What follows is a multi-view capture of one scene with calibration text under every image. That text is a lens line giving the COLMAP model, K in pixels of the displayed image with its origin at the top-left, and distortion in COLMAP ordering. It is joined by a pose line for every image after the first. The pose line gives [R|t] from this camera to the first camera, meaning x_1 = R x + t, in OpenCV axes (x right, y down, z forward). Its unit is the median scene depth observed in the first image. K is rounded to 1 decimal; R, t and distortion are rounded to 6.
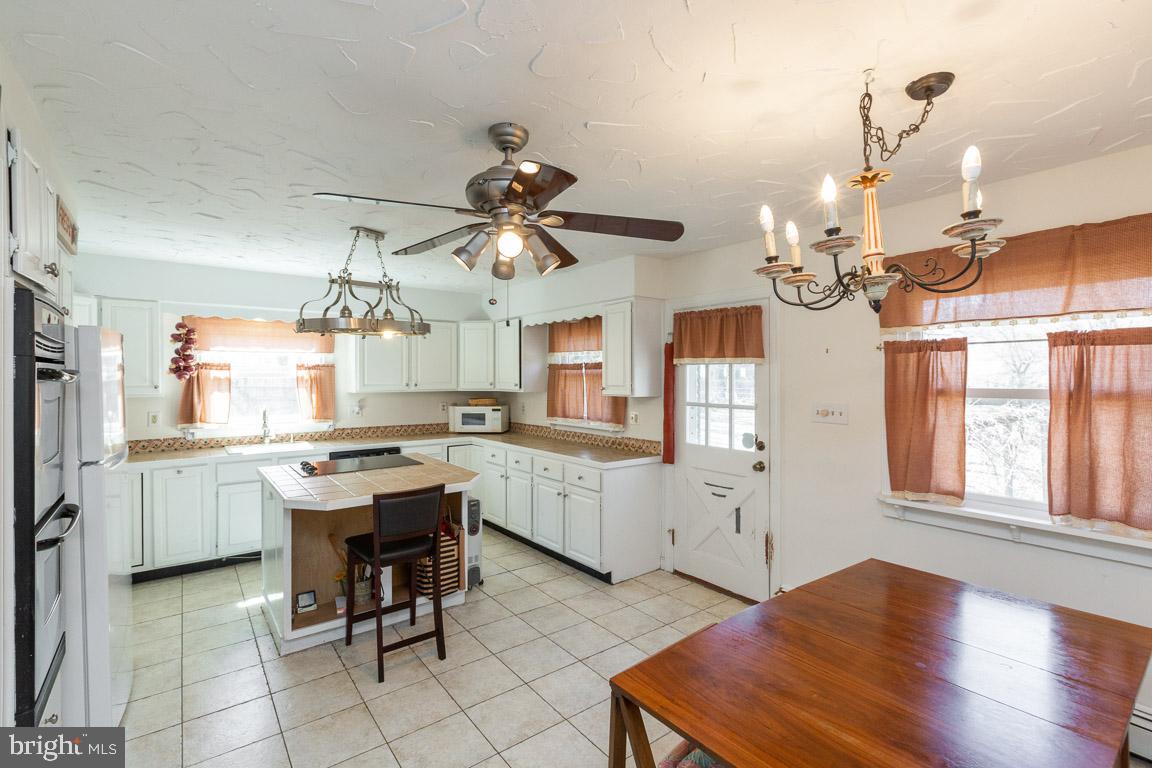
lens RADIAL K [[523.7, 0, 579.3], [0, 523.7, 372.0], [0, 0, 1]] dist [-0.000909, -0.000196]
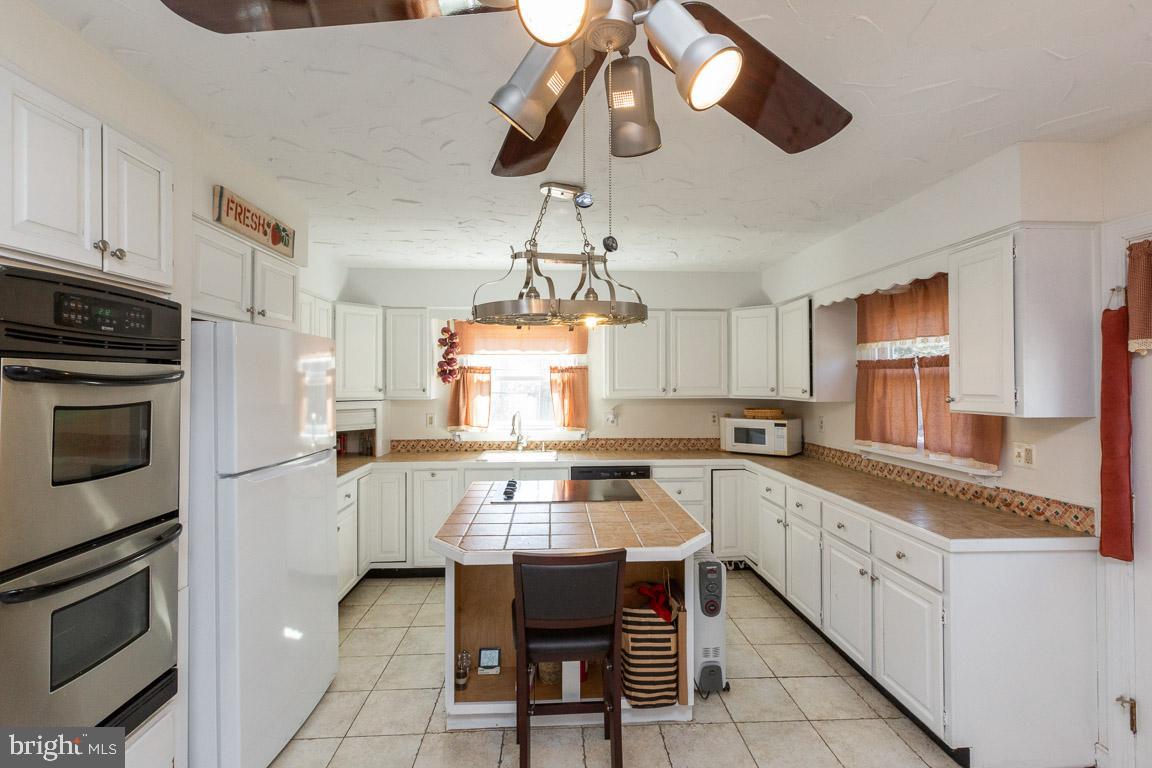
lens RADIAL K [[523.7, 0, 579.3], [0, 523.7, 372.0], [0, 0, 1]] dist [-0.000909, -0.000196]
pose [[0.823018, -0.010670, -0.567916, 0.033500], [0.005101, 0.999922, -0.011394, 0.005721], [0.567993, 0.006480, 0.823008, 0.282097]]
